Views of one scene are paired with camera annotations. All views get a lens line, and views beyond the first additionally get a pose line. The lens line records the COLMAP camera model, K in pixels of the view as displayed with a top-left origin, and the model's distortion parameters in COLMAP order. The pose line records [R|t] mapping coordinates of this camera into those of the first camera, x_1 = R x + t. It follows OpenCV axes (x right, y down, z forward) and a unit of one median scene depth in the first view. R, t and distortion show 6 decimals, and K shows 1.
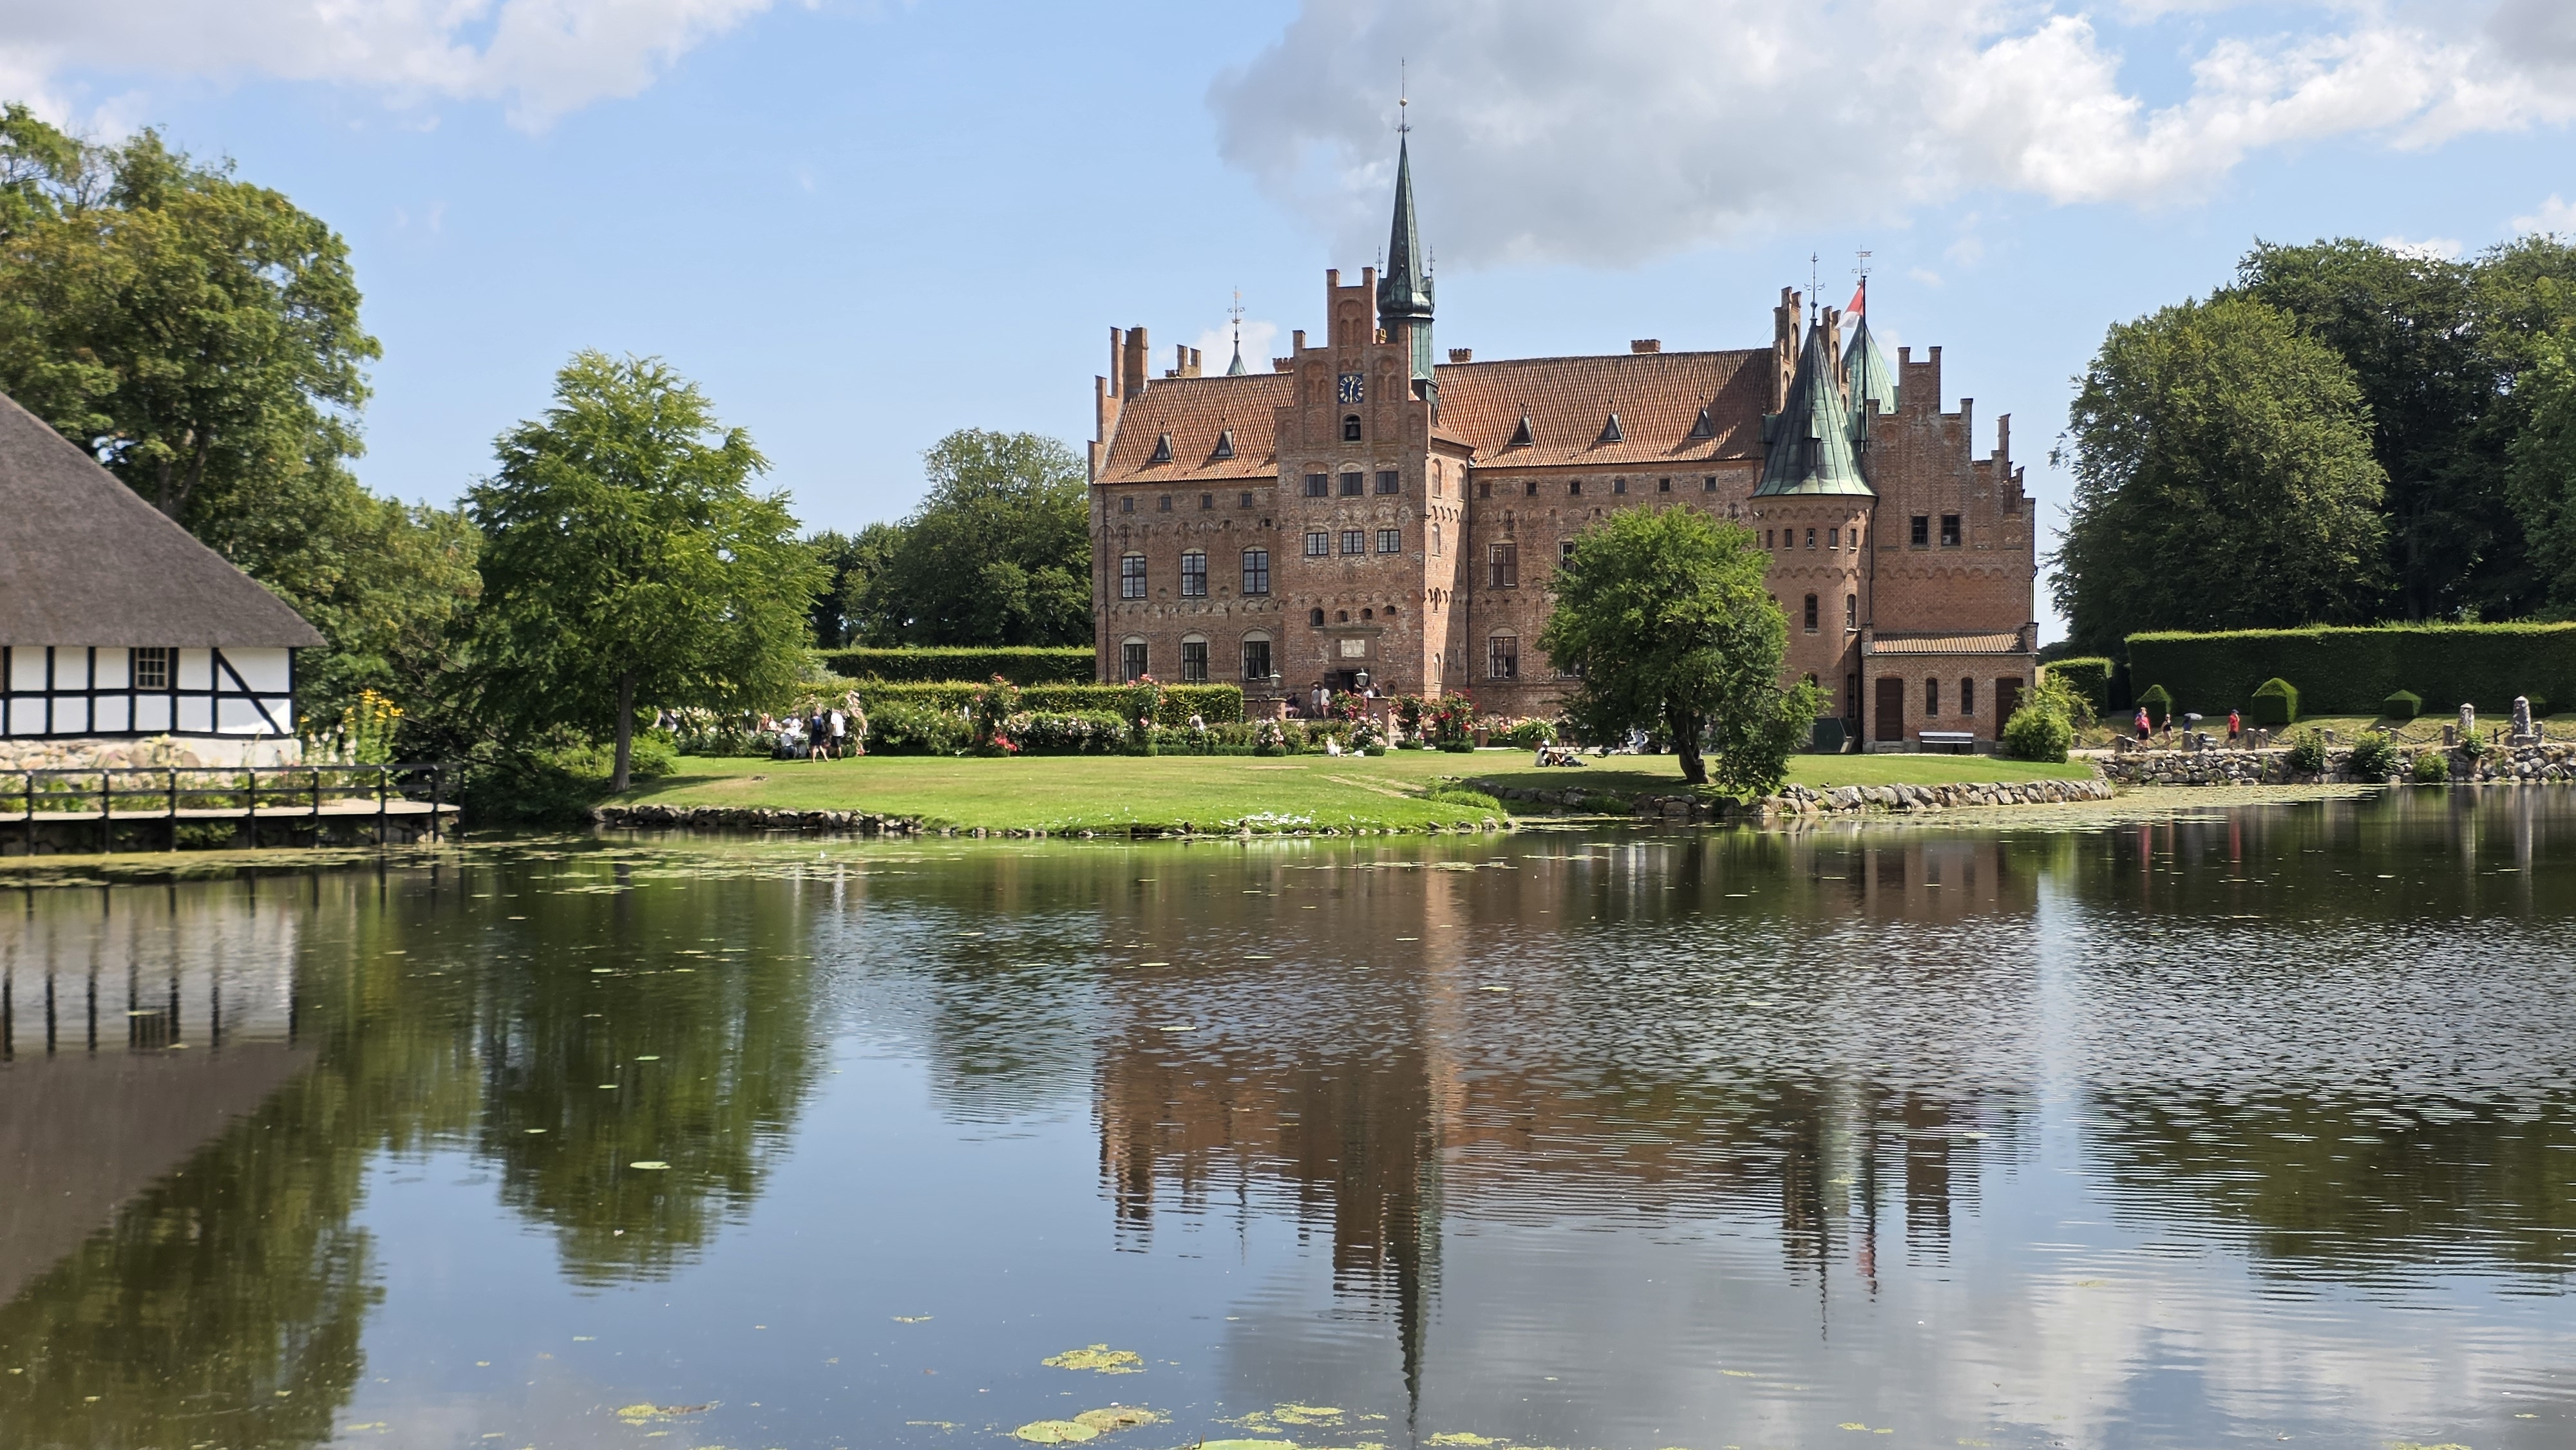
lens RADIAL K [[3484.2, 0, 1309.8], [0, 3484.2, 720.0], [0, 0, 1]] dist [0.096152, 0.000000]
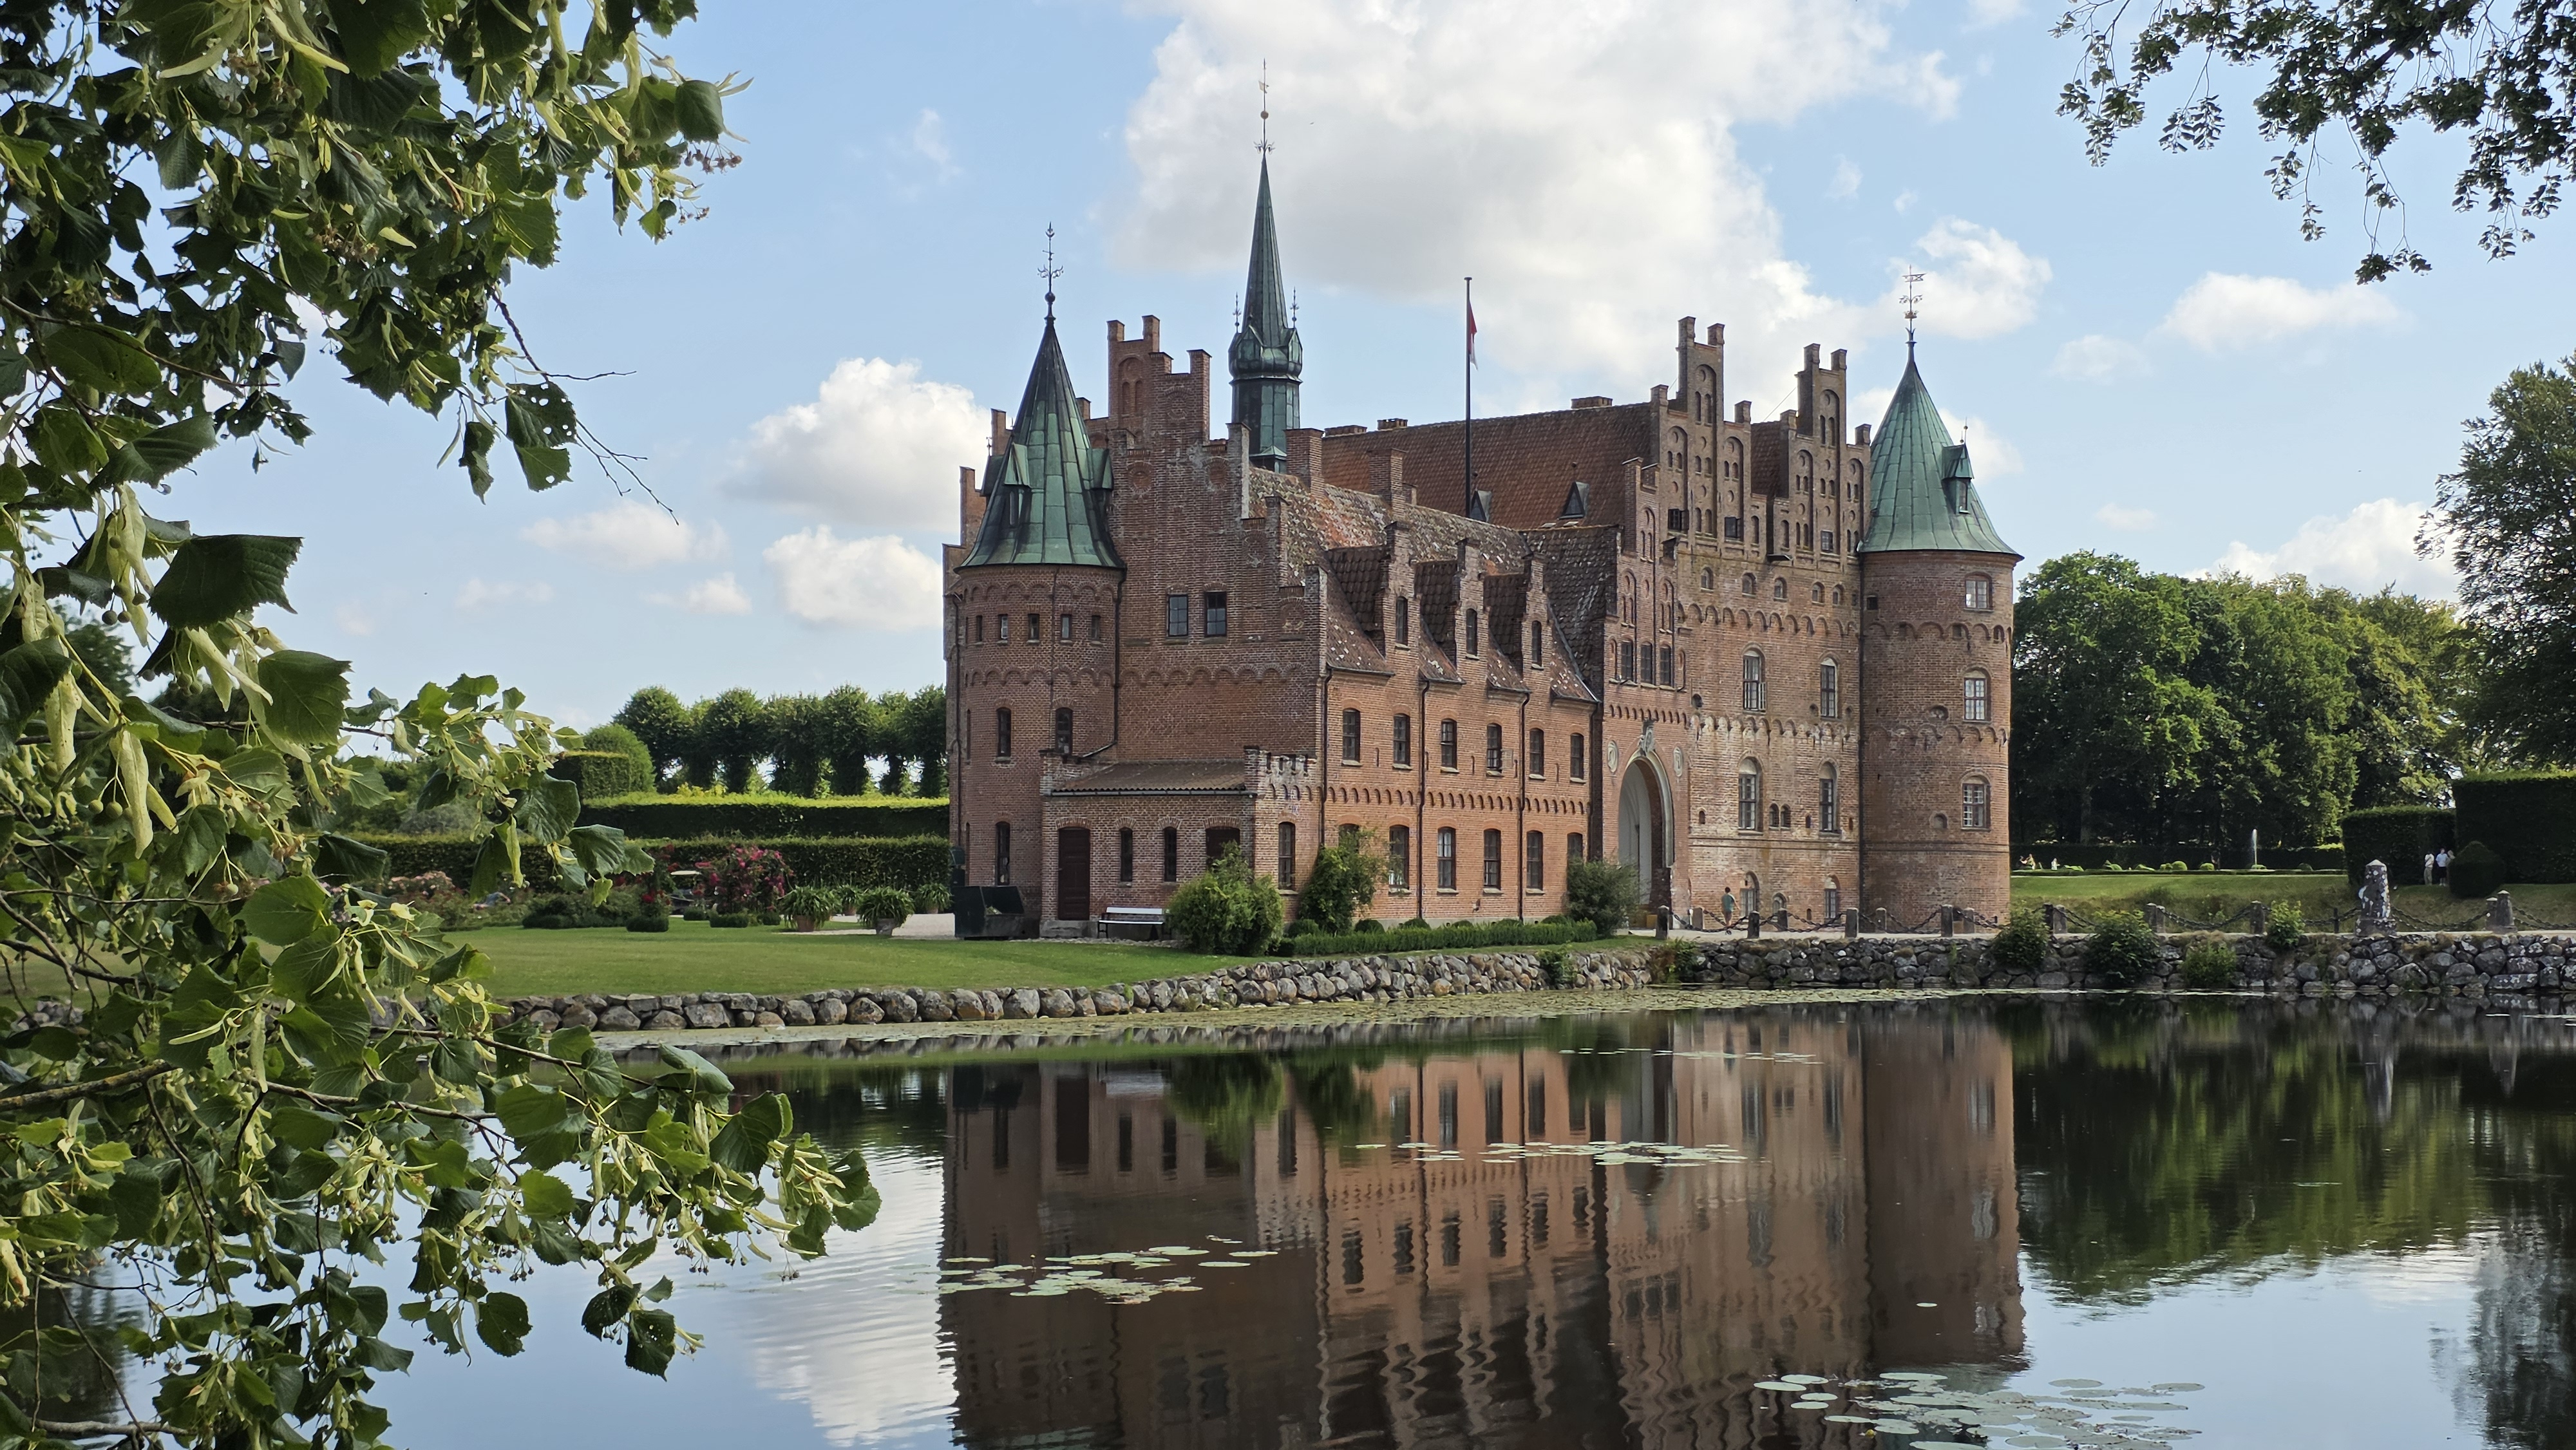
lens RADIAL K [[3484.2, 0, 1301.3], [0, 3484.2, 730.5], [0, 0, 1]] dist [0.096152, 0.000000]
pose [[0.944236, -0.008634, -0.329158, 0.375875], [-0.005141, 0.999148, -0.040958, -0.002914], [0.329231, 0.040366, 0.943386, 0.316643]]
